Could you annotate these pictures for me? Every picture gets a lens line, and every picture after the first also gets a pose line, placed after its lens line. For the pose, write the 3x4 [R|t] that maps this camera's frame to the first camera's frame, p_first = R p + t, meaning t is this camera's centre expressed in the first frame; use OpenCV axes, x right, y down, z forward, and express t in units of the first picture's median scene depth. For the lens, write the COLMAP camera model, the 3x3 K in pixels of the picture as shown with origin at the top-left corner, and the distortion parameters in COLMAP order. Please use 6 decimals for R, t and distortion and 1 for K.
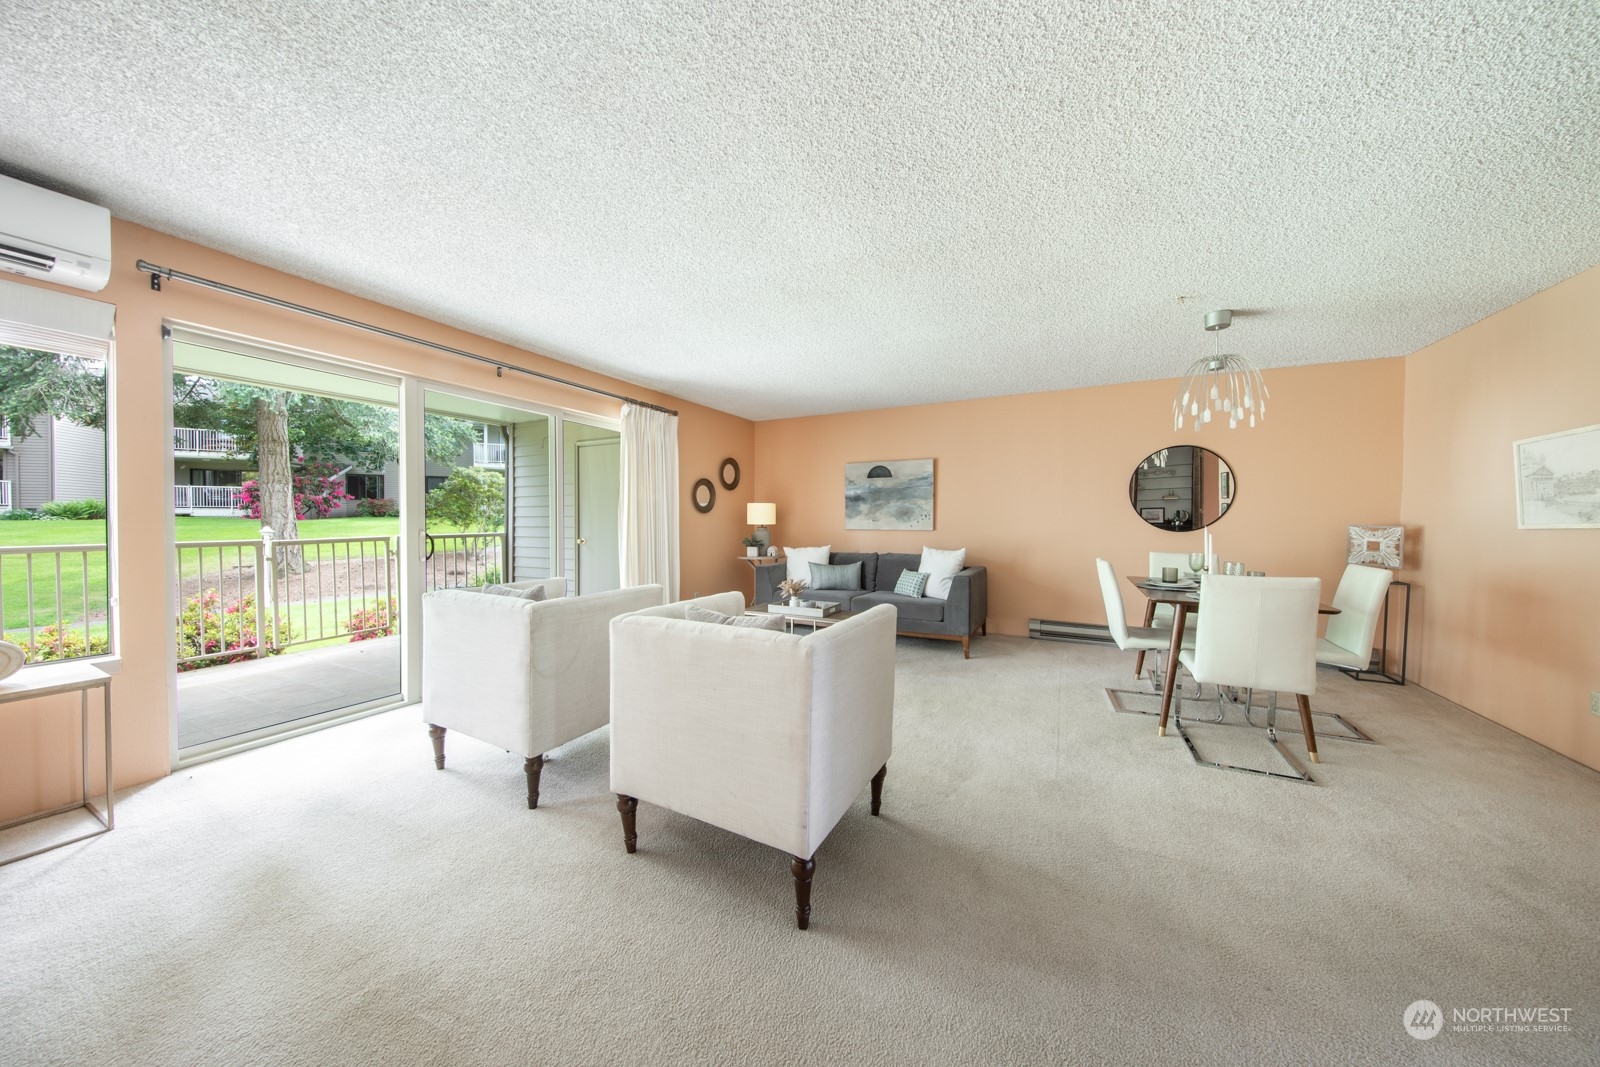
lens RADIAL K [[502.8, 0, 805.4], [0, 502.8, 527.2], [0, 0, 1]] dist [0.006450, -0.003739]
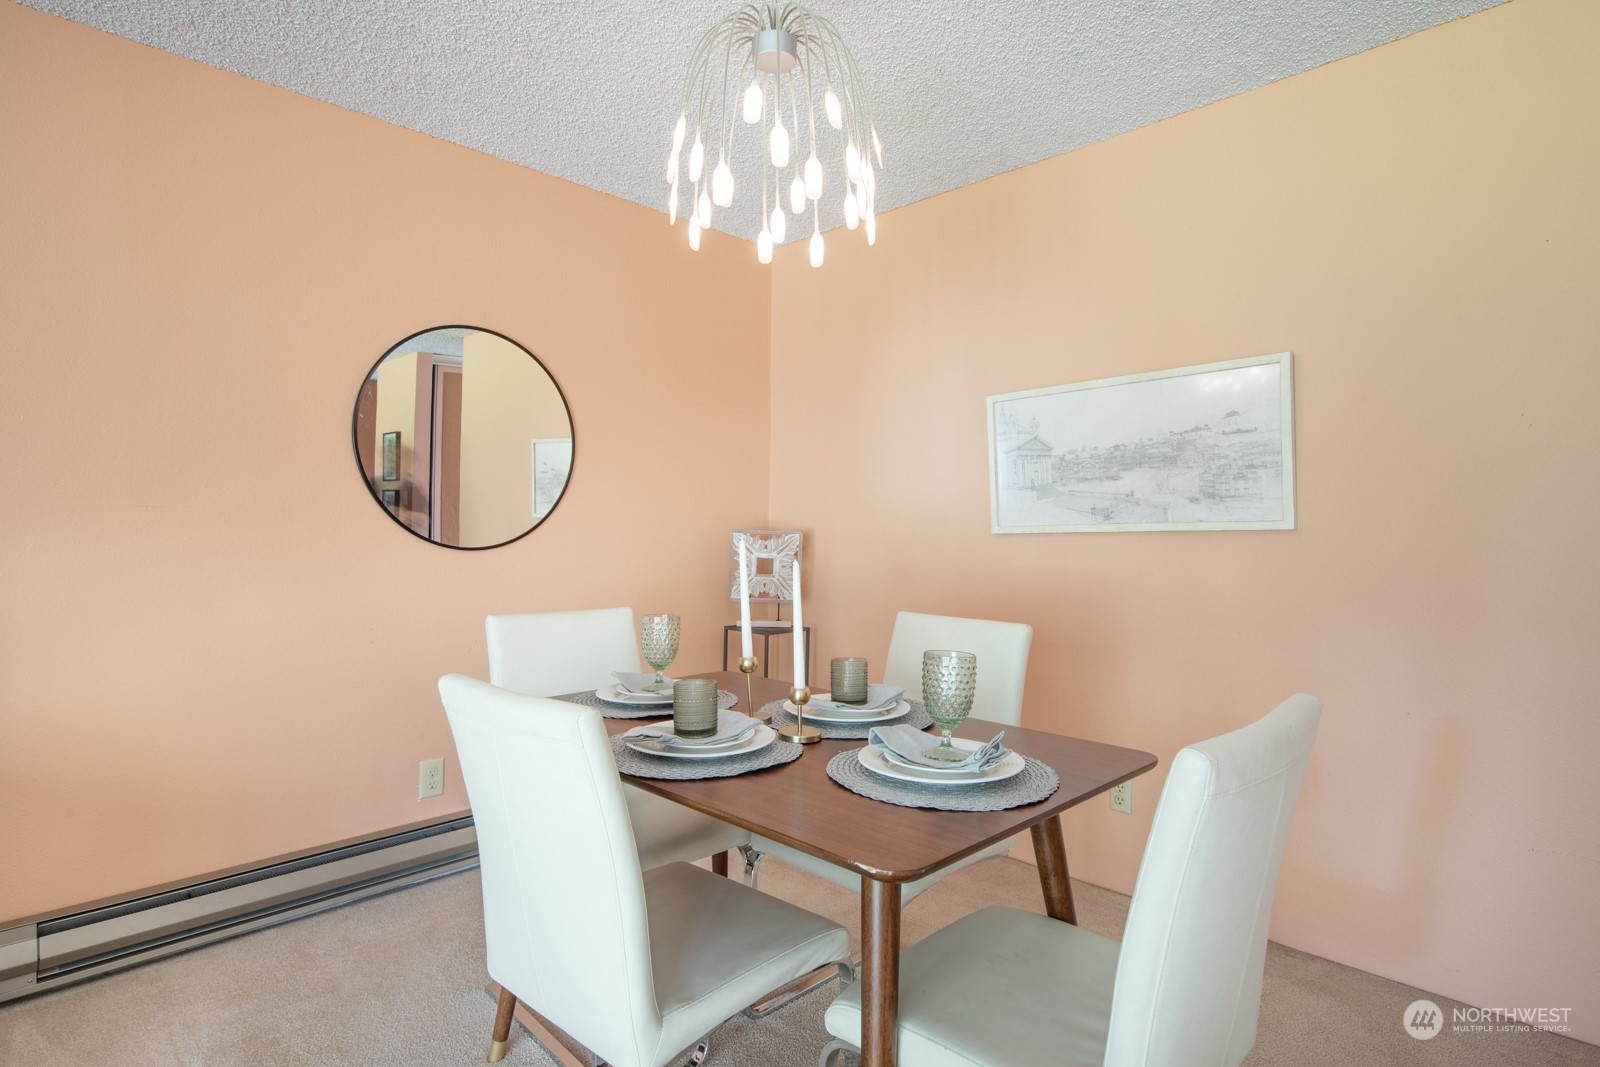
lens RADIAL K [[845.4, 0, 802.3], [0, 845.4, 523.9], [0, 0, 1]] dist [0.003820, 0.000781]
pose [[0.303175, -0.001738, 0.952933, 0.165386], [0.013729, 0.999903, -0.002544, -0.004913], [-0.952836, 0.013854, 0.303170, 0.467003]]
